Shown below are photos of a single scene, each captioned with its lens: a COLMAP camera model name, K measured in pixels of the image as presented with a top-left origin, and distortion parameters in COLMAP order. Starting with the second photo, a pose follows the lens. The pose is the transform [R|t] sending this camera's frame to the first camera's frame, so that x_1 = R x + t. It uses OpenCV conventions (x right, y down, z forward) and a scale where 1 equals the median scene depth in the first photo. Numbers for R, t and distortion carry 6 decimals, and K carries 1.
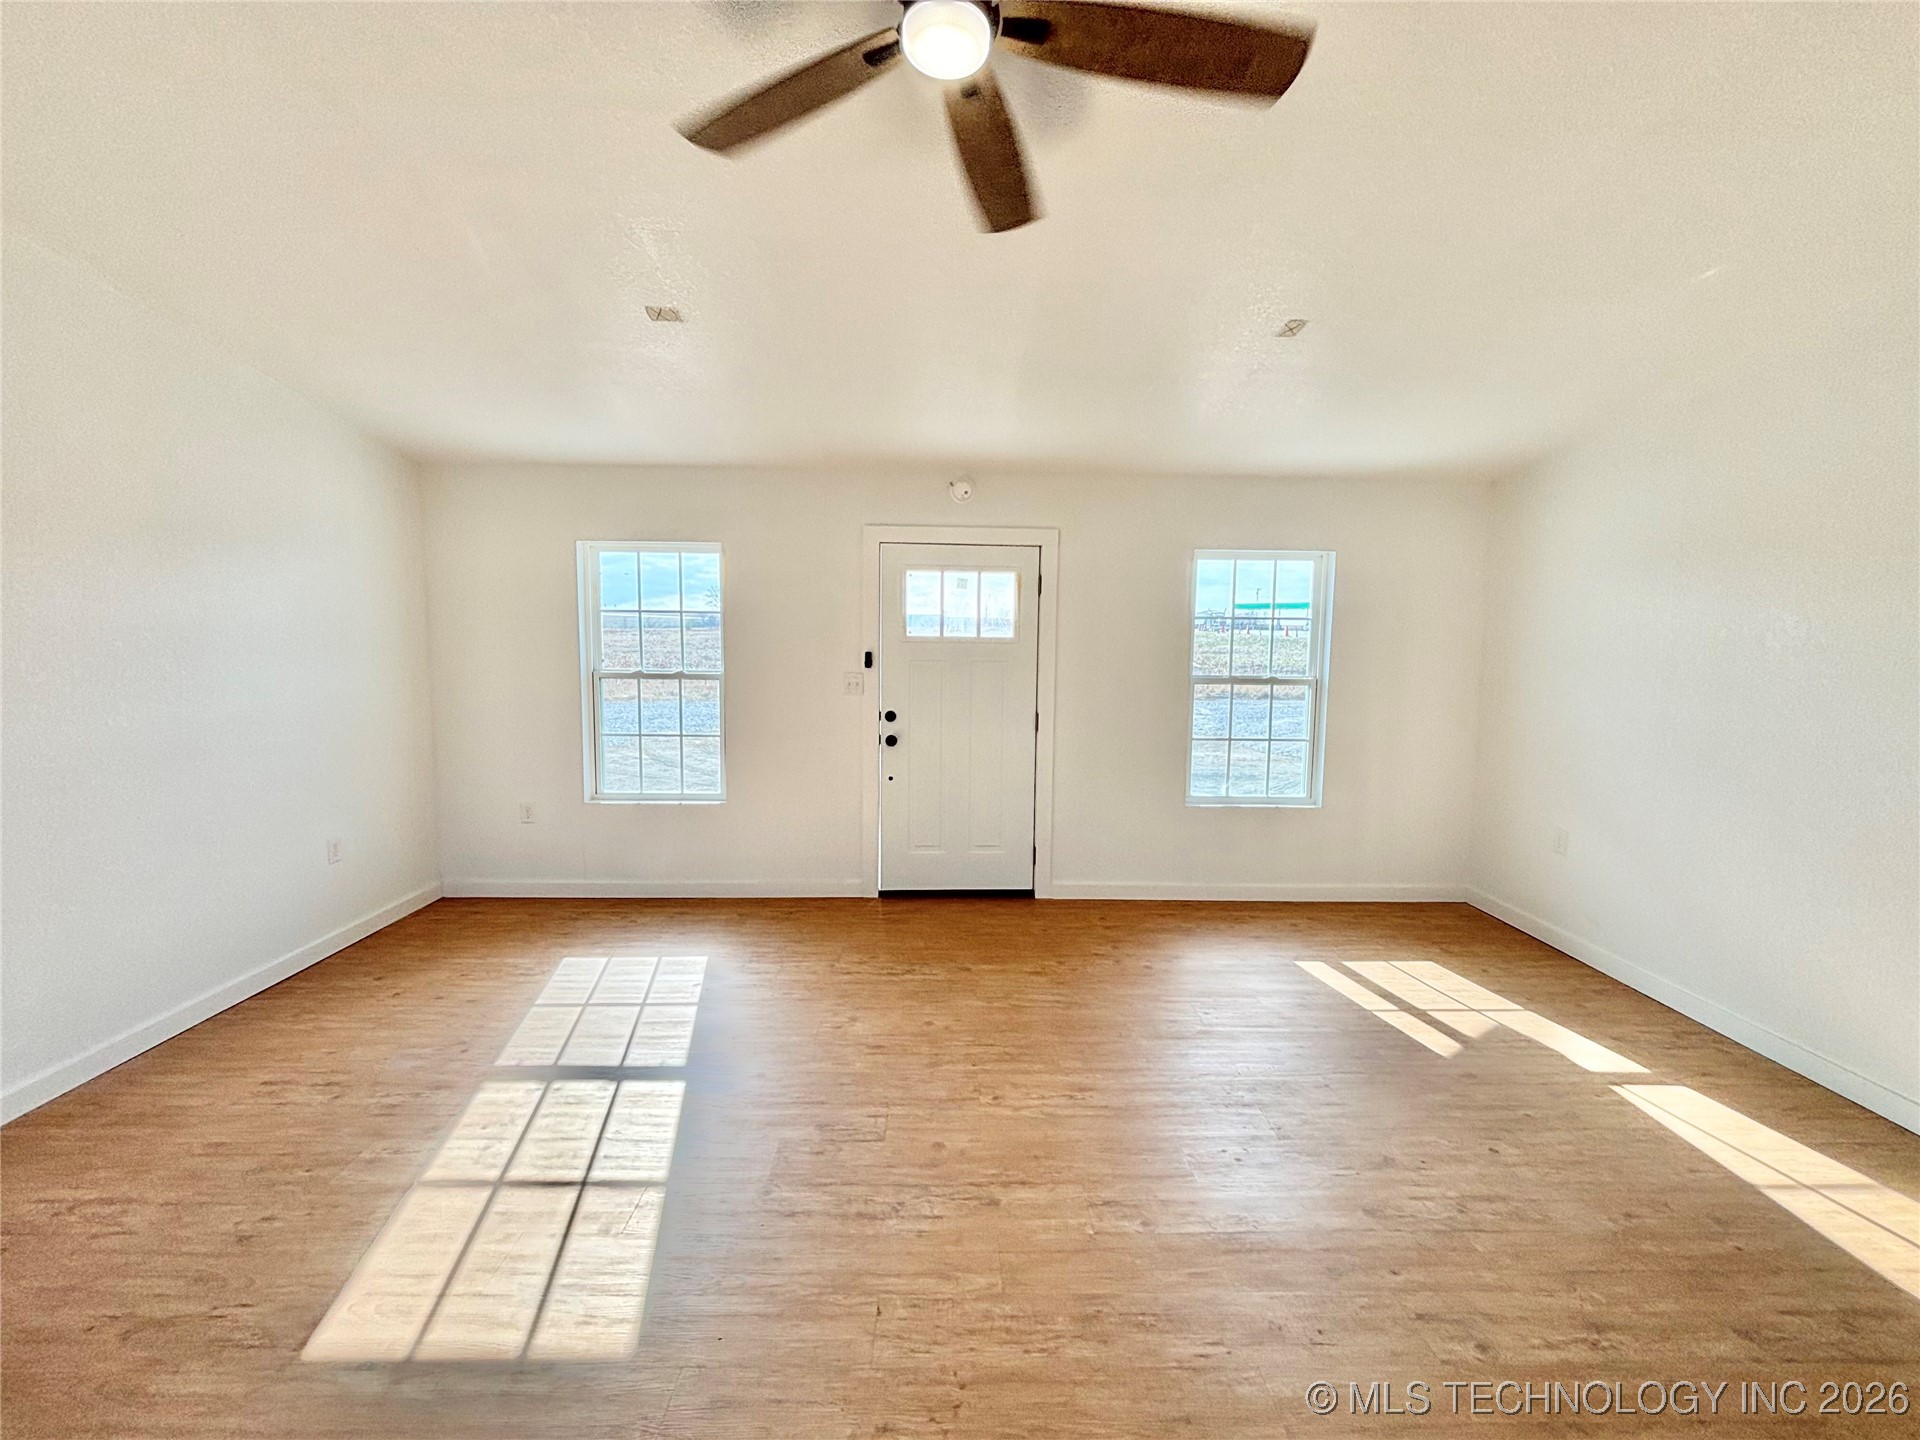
lens RADIAL K [[768.7, 0, 965.8], [0, 768.7, 716.5], [0, 0, 1]] dist [0.001985, -0.000802]
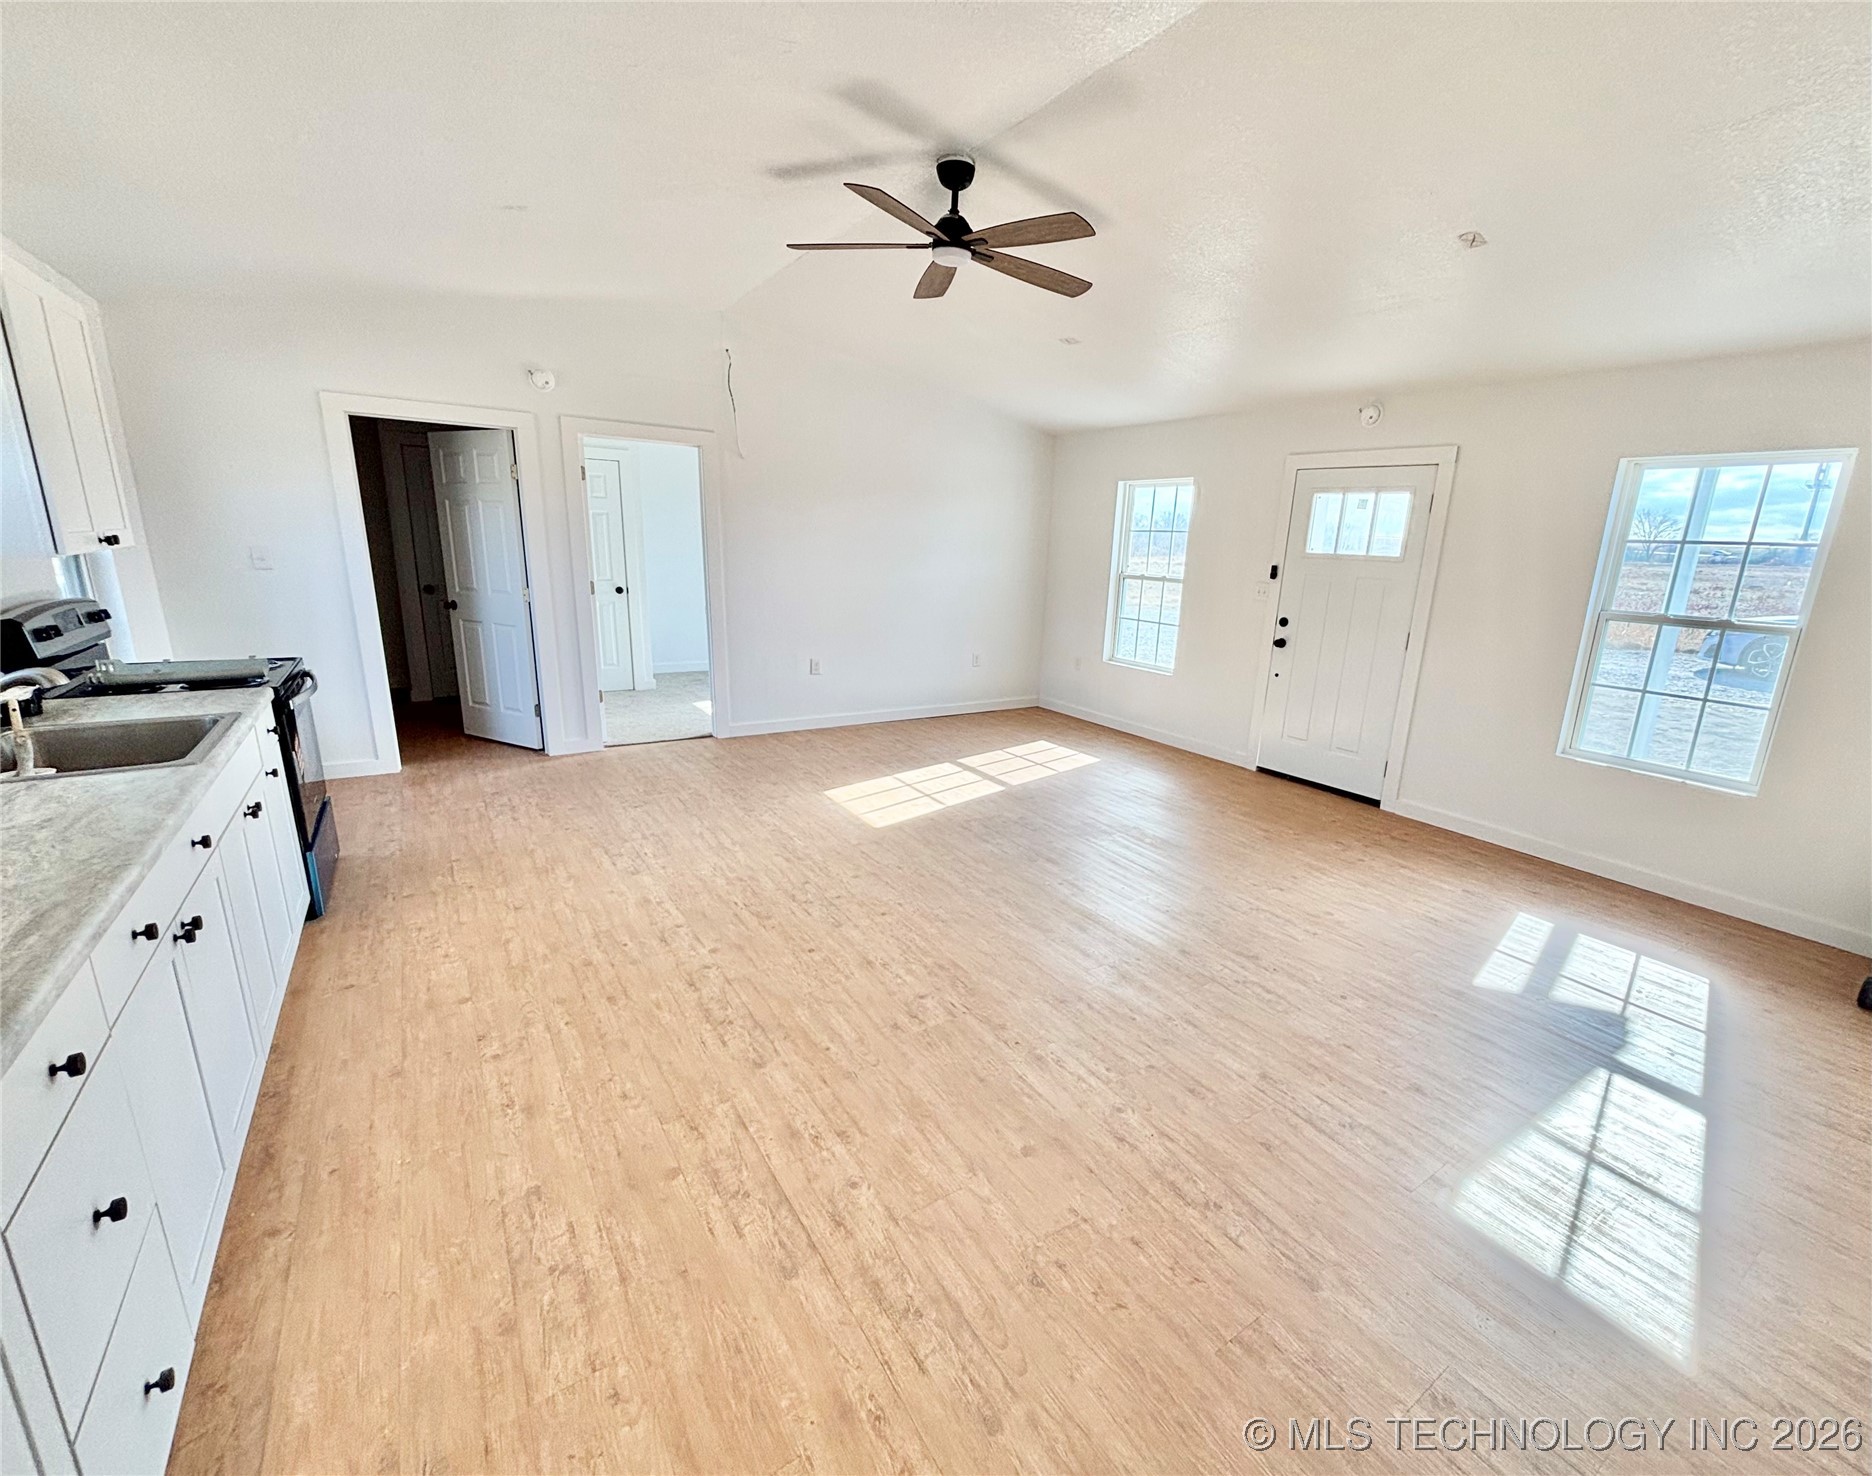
lens RADIAL K [[804.1, 0, 992.3], [0, 804.1, 738.6], [0, 0, 1]] dist [0.000617, -0.000135]
pose [[0.556055, 0.209063, -0.804423, 0.708965], [-0.120950, 0.977899, 0.170541, 0.019922], [0.822298, 0.002464, 0.569051, -0.073965]]
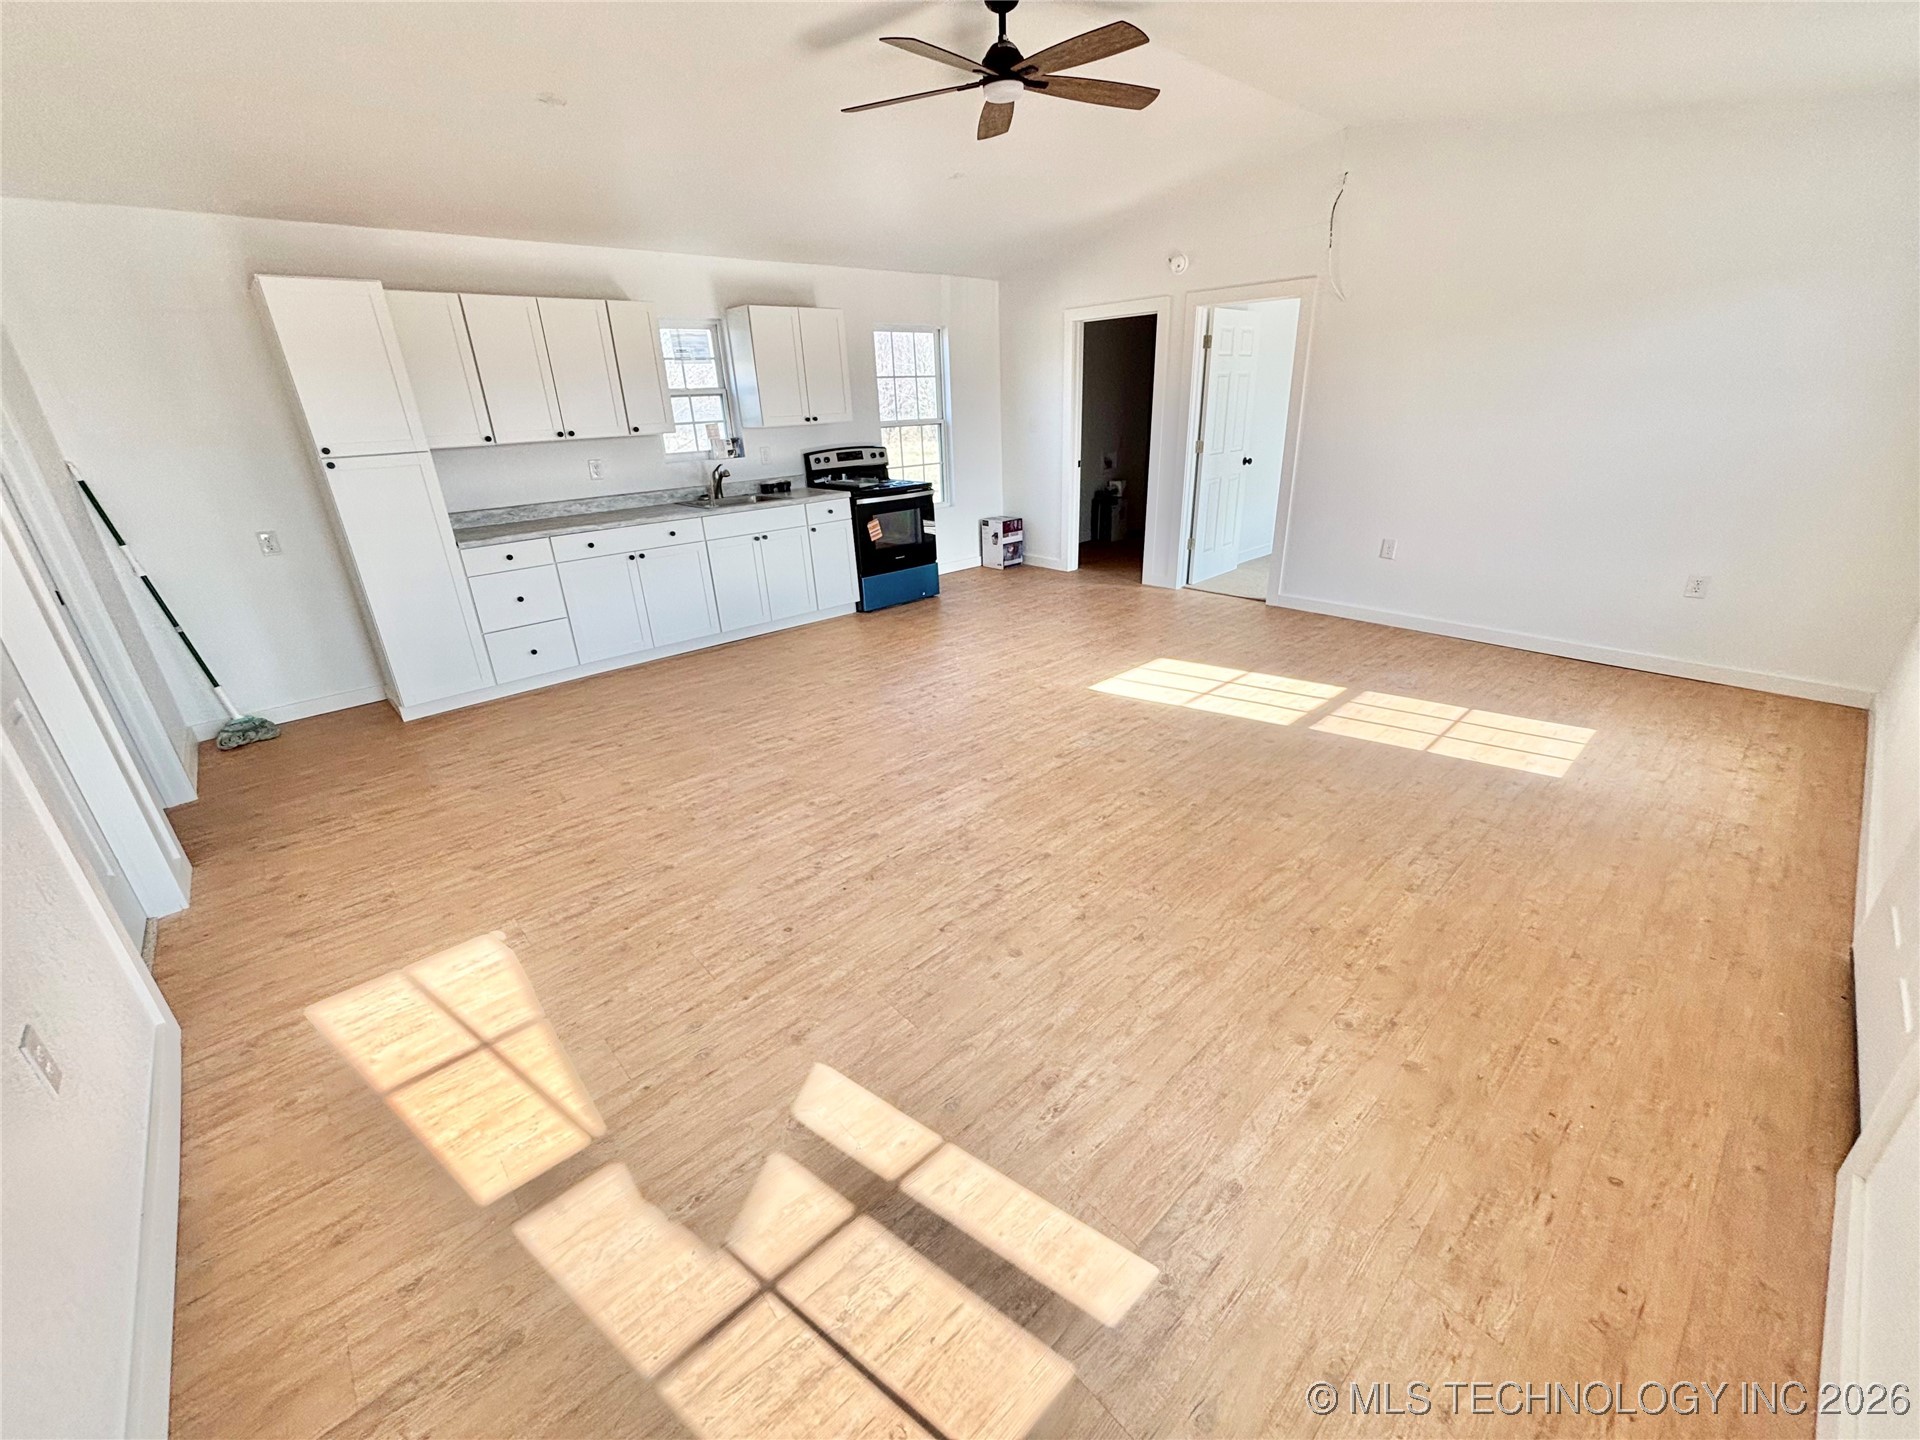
lens RADIAL K [[768.7, 0, 965.8], [0, 768.7, 716.5], [0, 0, 1]] dist [0.001985, -0.000802]
pose [[-0.753093, 0.266087, -0.601705, 0.578014], [-0.044335, 0.891961, 0.449933, -0.093276], [0.656418, 0.365518, -0.659933, 0.953923]]
